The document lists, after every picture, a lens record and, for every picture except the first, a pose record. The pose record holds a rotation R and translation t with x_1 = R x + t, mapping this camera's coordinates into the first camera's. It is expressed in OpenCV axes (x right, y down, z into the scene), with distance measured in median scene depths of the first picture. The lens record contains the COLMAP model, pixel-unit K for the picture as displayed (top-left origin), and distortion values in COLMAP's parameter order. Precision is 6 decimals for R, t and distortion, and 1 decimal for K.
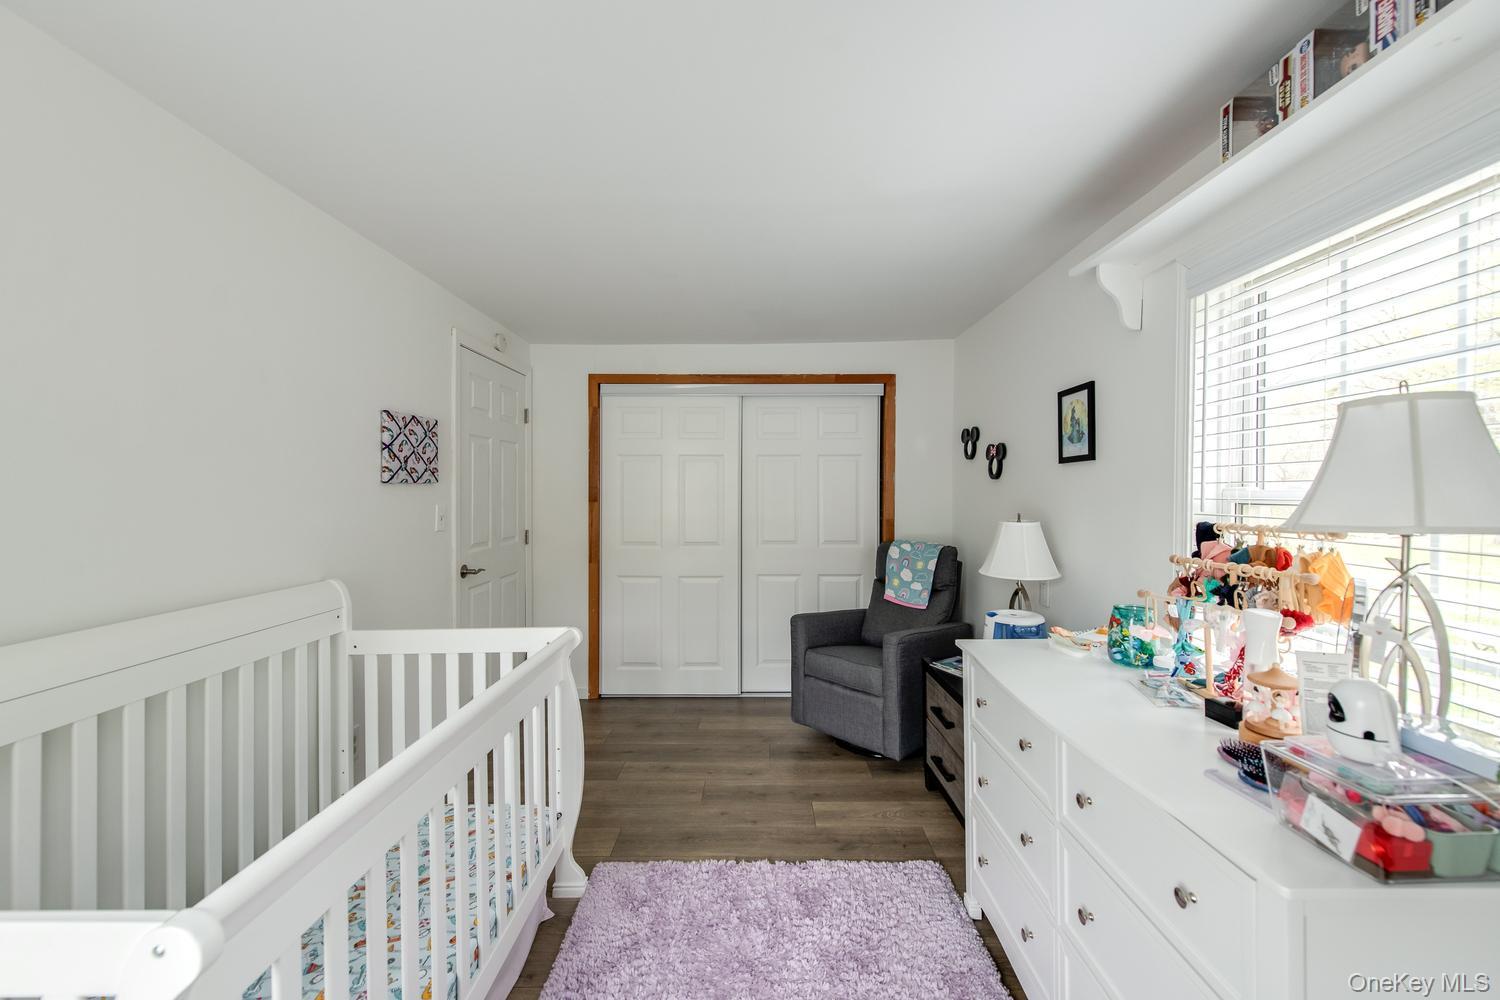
lens RADIAL K [[584.6, 0, 751.4], [0, 584.6, 494.4], [0, 0, 1]] dist [0.001707, -0.000641]
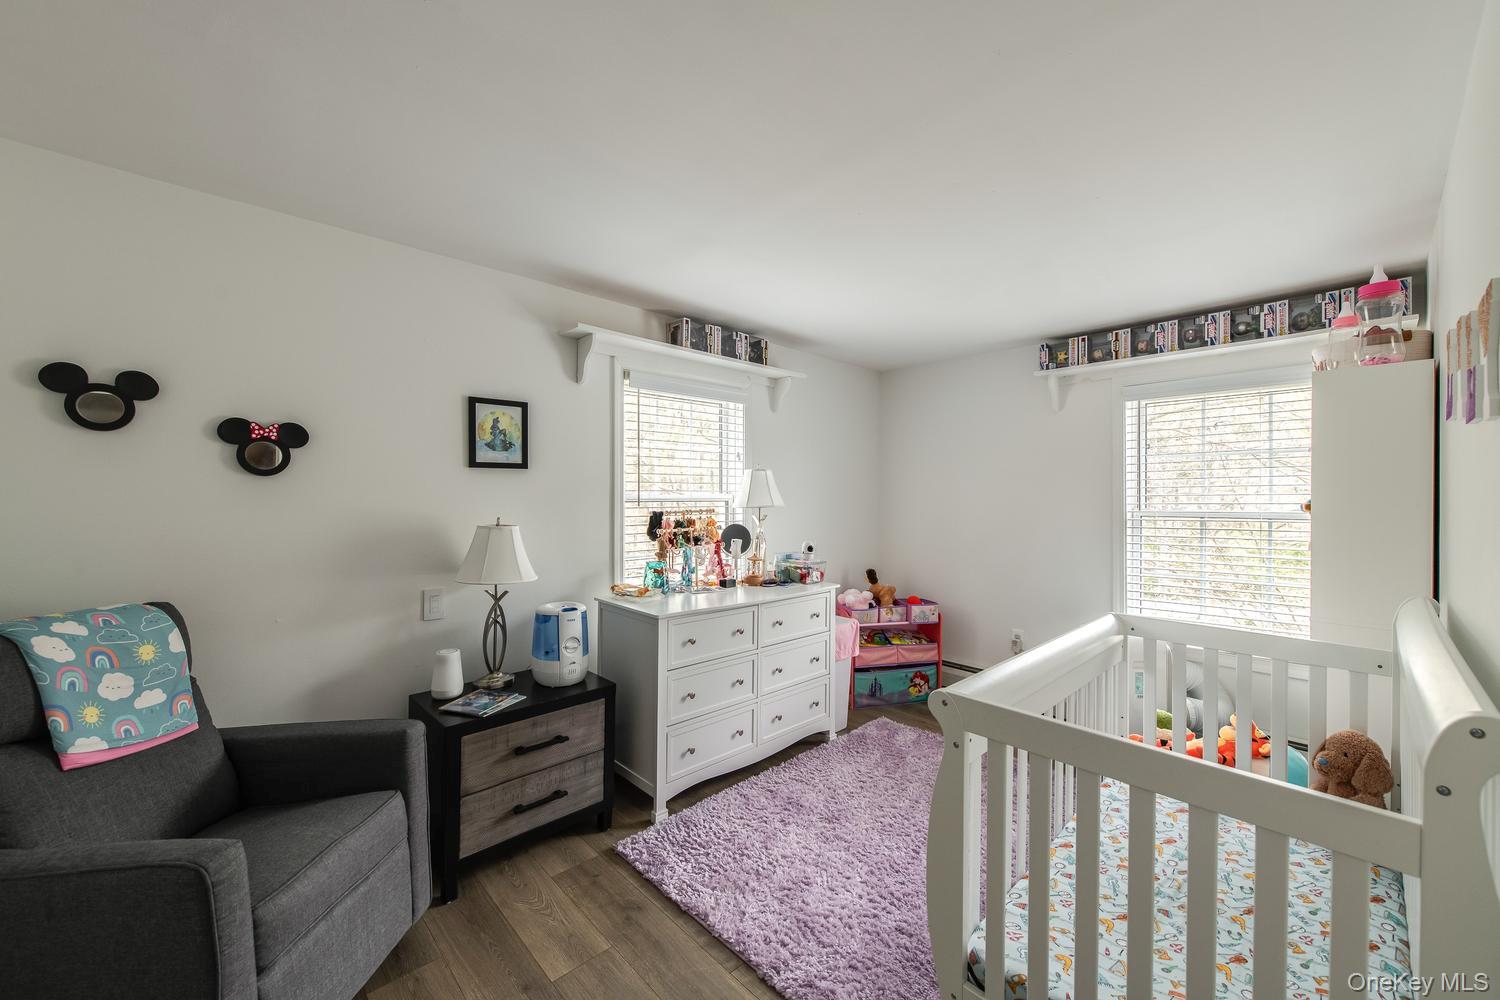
lens RADIAL K [[584.6, 0, 748.8], [0, 584.6, 497.3], [0, 0, 1]] dist [0.001707, -0.000641]
pose [[-0.695300, -0.003558, 0.718711, -0.543484], [0.003401, 0.999960, 0.008241, -0.007880], [-0.718712, 0.008175, -0.695260, 1.387131]]
